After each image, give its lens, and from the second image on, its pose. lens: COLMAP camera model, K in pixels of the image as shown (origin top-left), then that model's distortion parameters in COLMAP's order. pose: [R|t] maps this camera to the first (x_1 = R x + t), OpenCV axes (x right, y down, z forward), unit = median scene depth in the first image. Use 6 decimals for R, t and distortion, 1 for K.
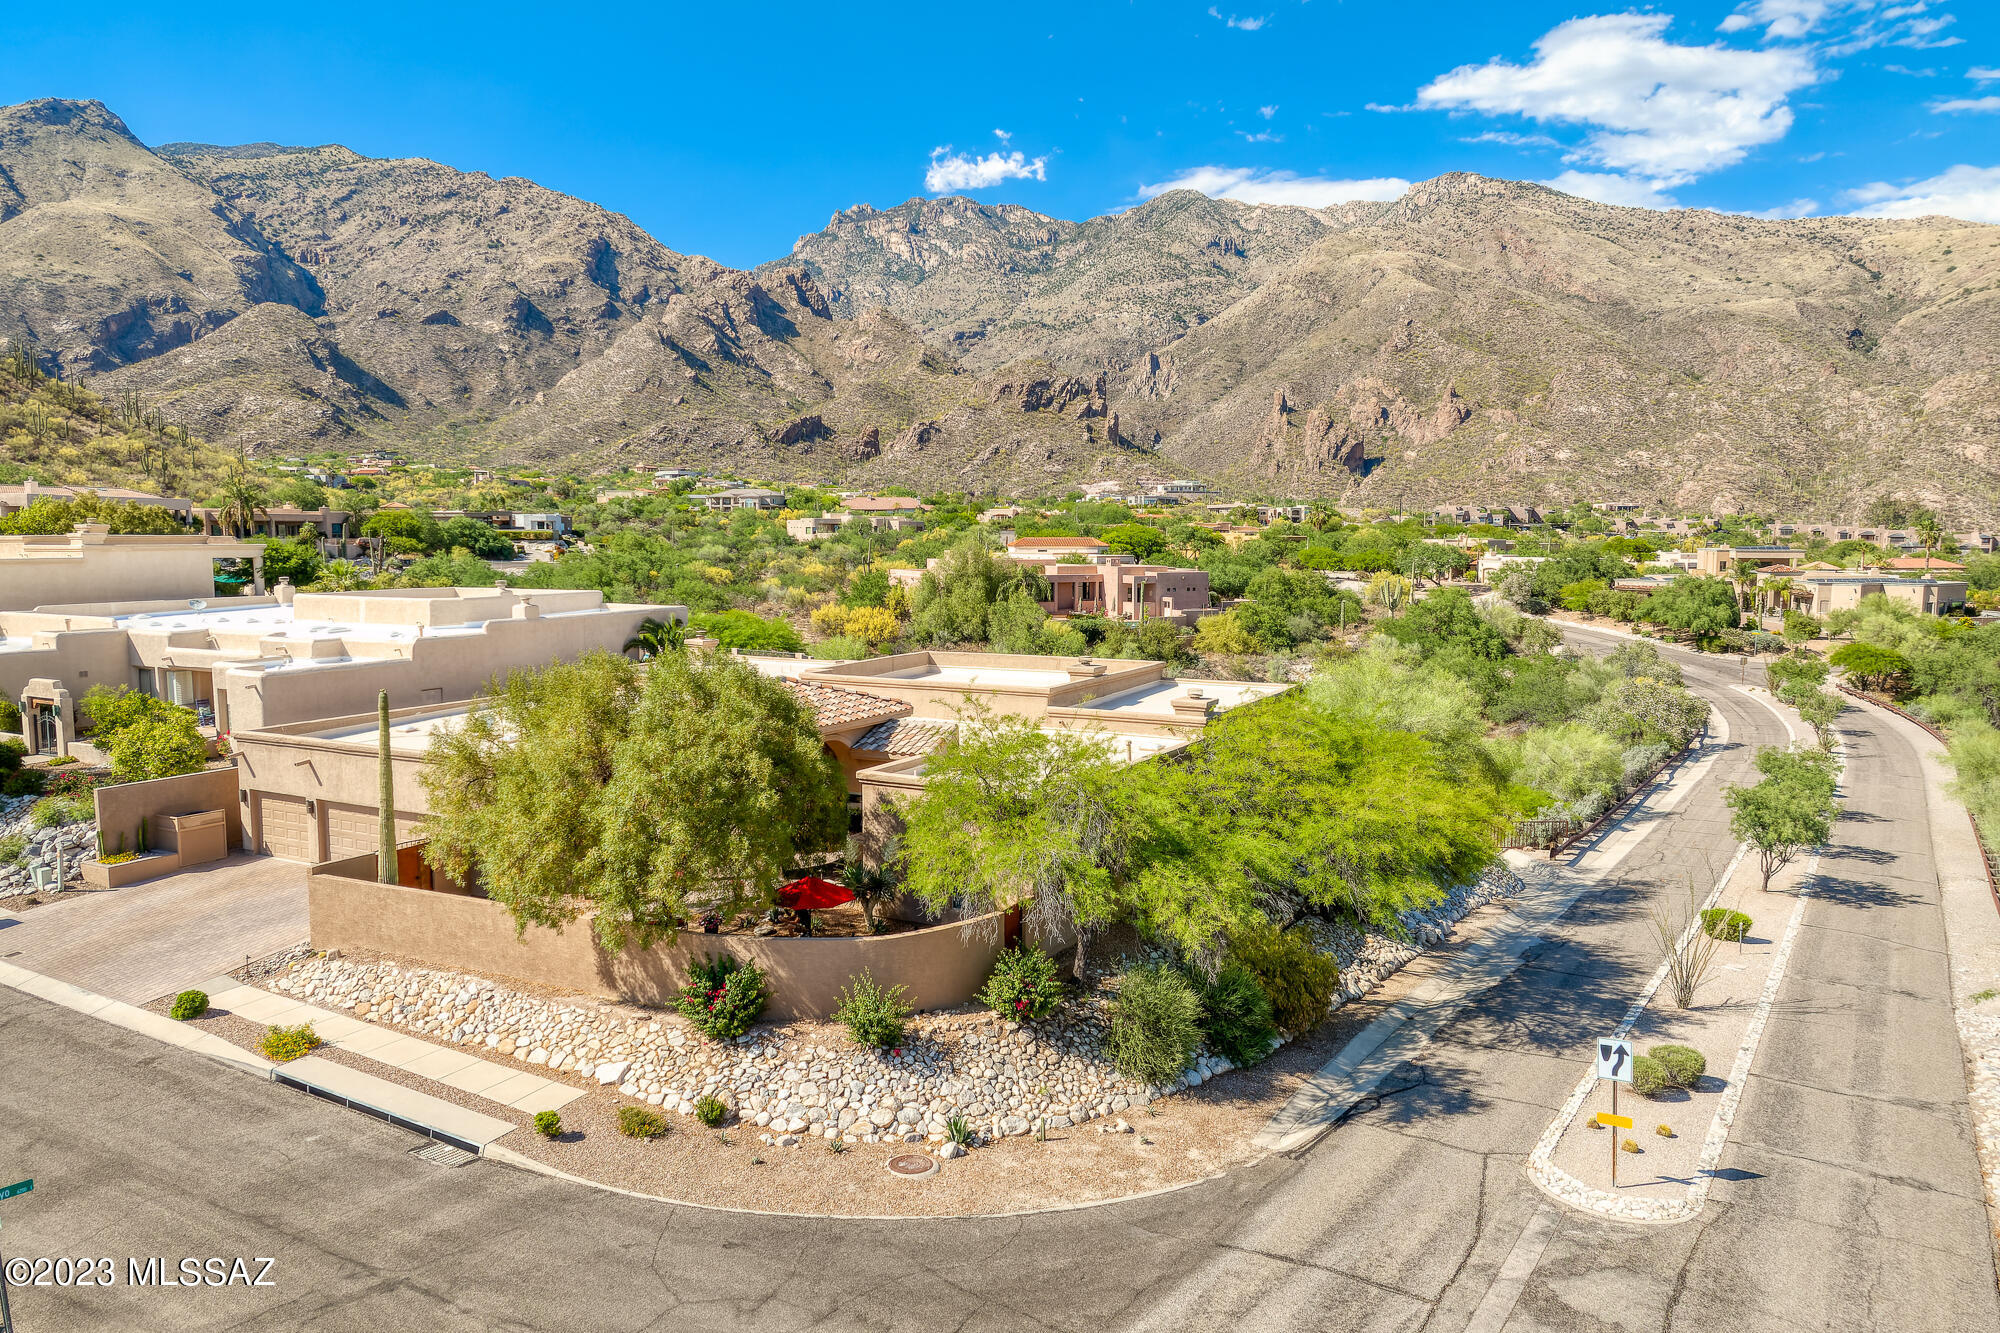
lens RADIAL K [[1357.6, 0, 1000.0], [0, 1357.6, 666.5], [0, 0, 1]] dist [-0.009206, 0.003429]
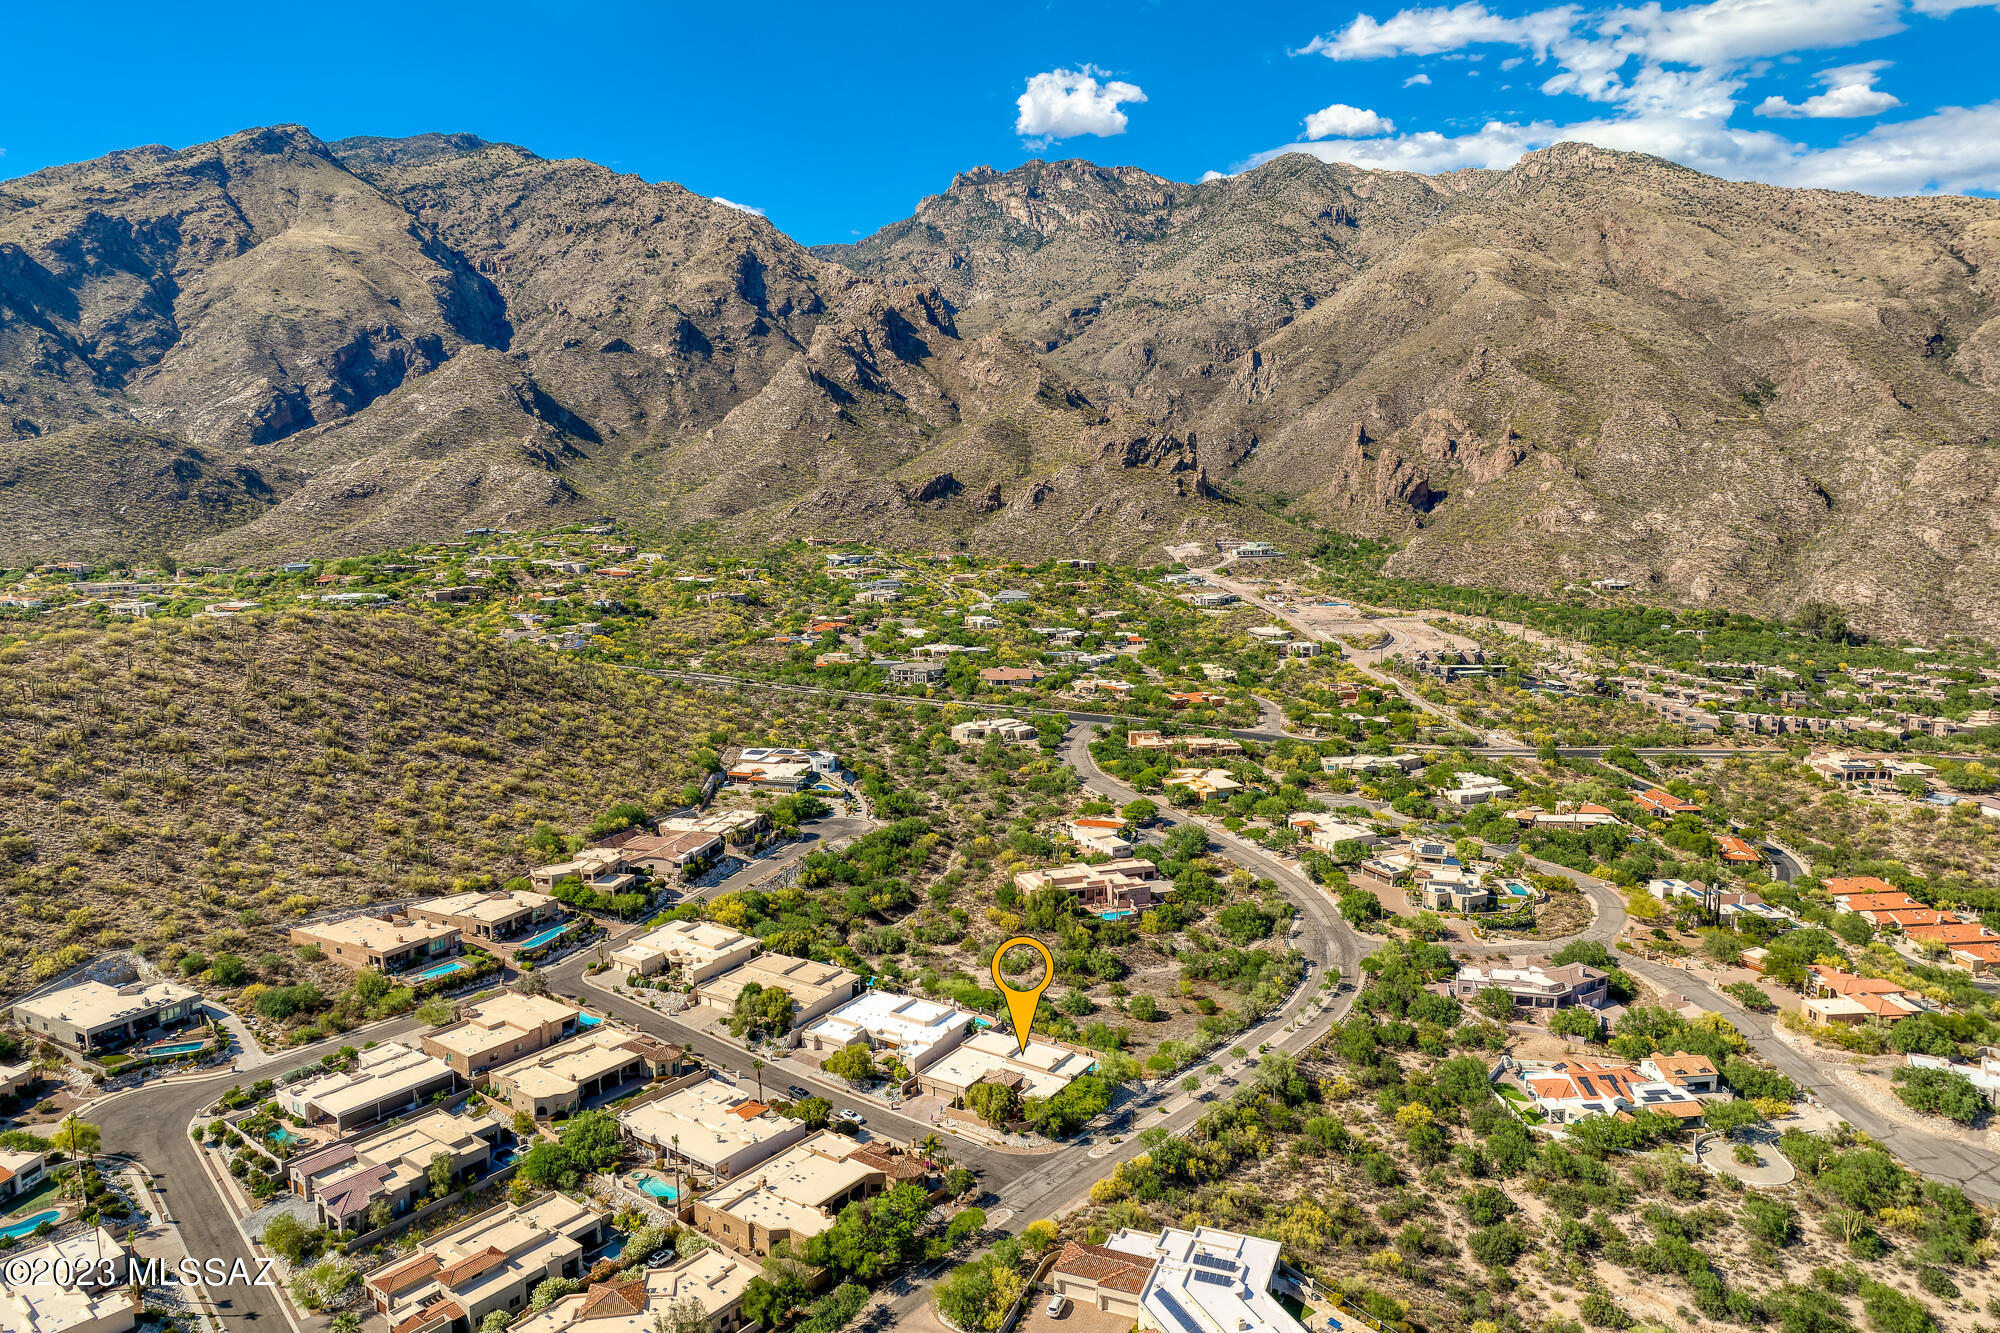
lens RADIAL K [[1357.6, 0, 1000.0], [0, 1357.6, 666.5], [0, 0, 1]] dist [-0.009206, 0.003429]
pose [[0.996344, 0.010838, -0.084746, 0.006688], [-0.006328, 0.998558, 0.053313, -0.044367], [0.085202, -0.052582, 0.994975, -0.104749]]
